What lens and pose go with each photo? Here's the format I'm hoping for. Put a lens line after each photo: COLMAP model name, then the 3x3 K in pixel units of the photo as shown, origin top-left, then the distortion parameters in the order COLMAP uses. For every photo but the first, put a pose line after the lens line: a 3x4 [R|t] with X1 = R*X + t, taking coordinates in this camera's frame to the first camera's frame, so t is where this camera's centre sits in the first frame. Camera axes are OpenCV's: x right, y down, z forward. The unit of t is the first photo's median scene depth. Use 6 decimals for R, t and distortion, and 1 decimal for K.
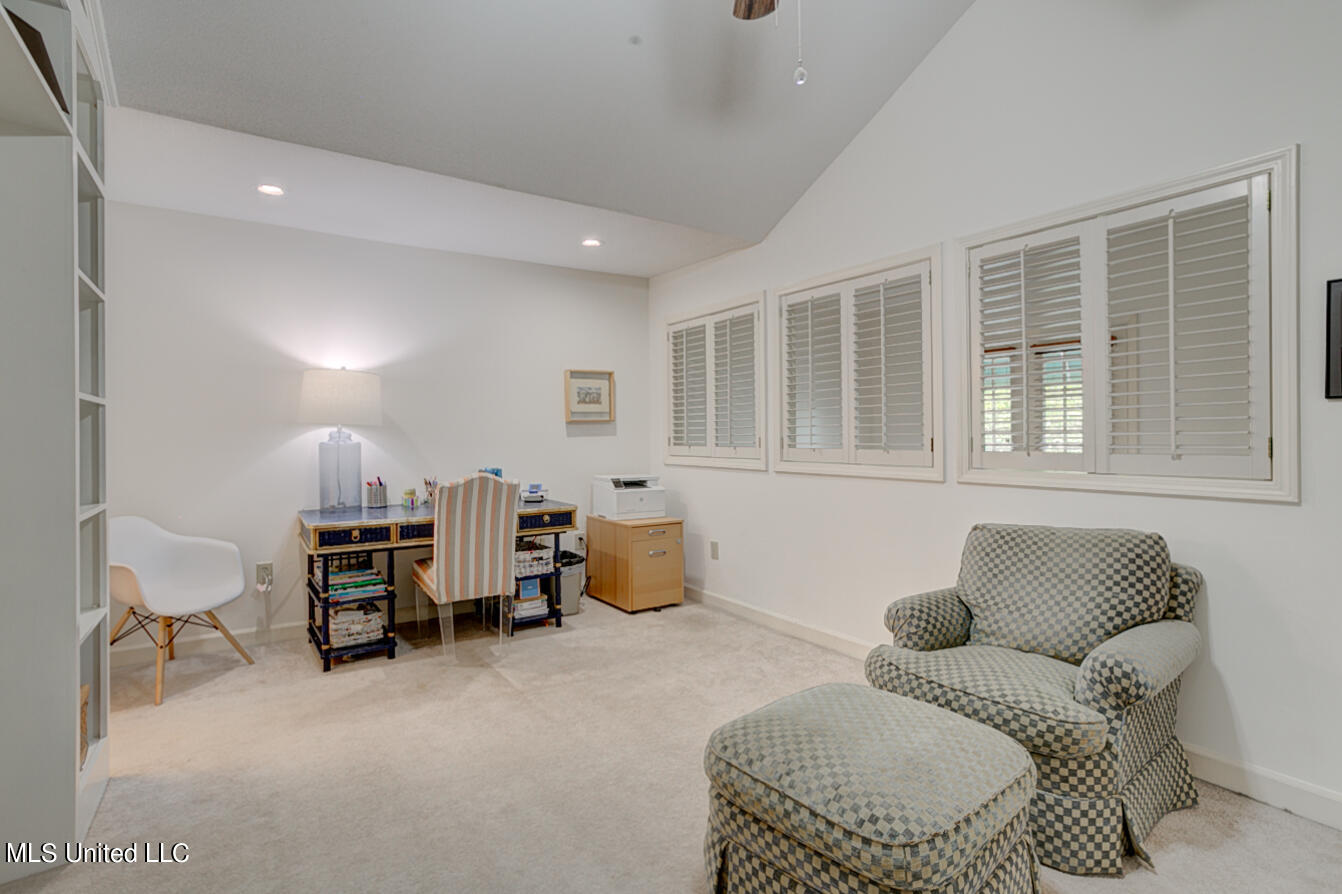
lens RADIAL K [[660.3, 0, 676.4], [0, 660.3, 426.5], [0, 0, 1]] dist [-0.049726, 0.031878]
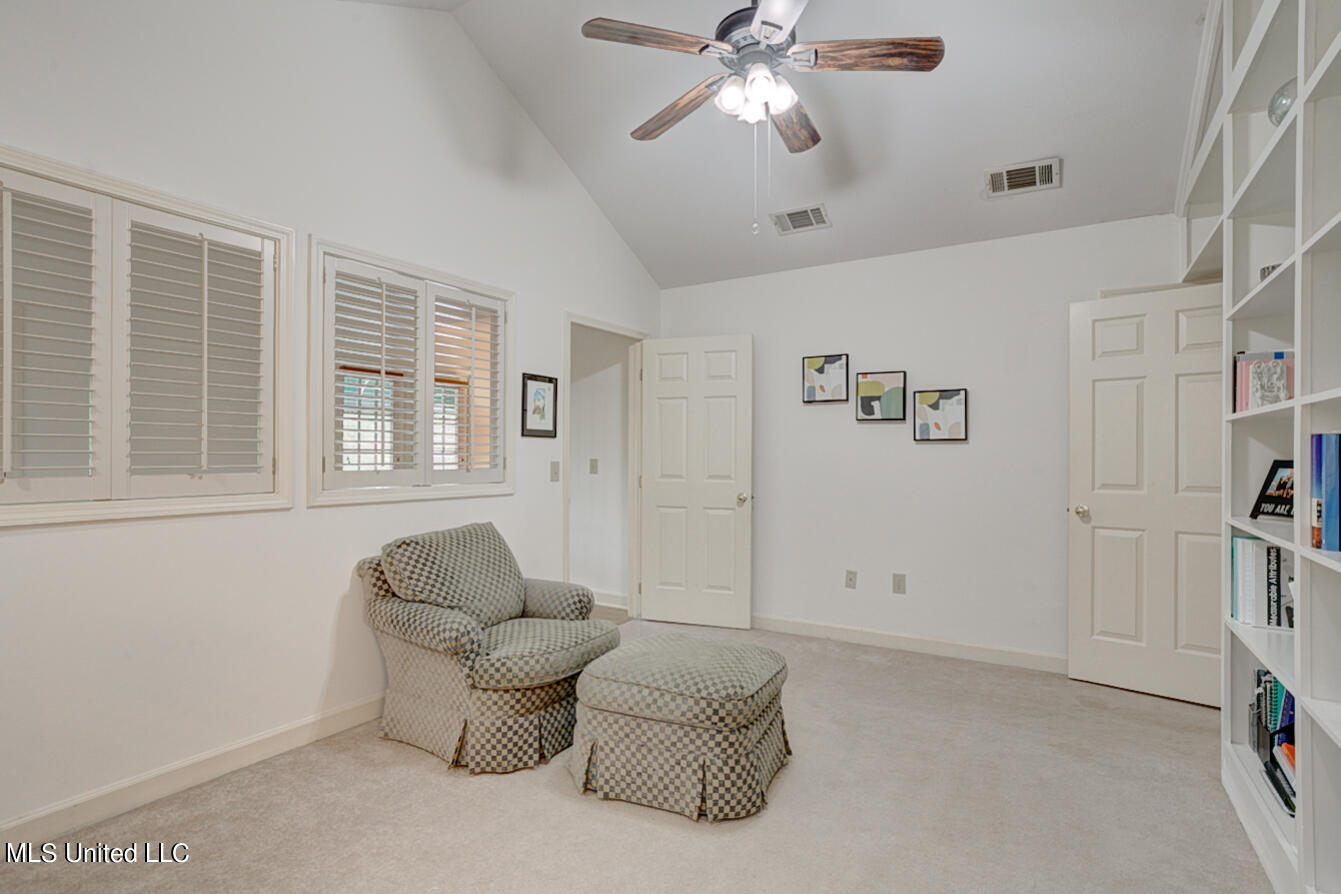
lens RADIAL K [[678.0, 0, 670.5], [0, 678.0, 447.0], [0, 0, 1]] dist [-0.000930, 0.000142]
pose [[-0.422975, 0.013384, 0.906042, -0.638120], [-0.015213, 0.999645, -0.021869, 0.016505], [-0.906014, -0.023034, -0.422622, 0.973247]]
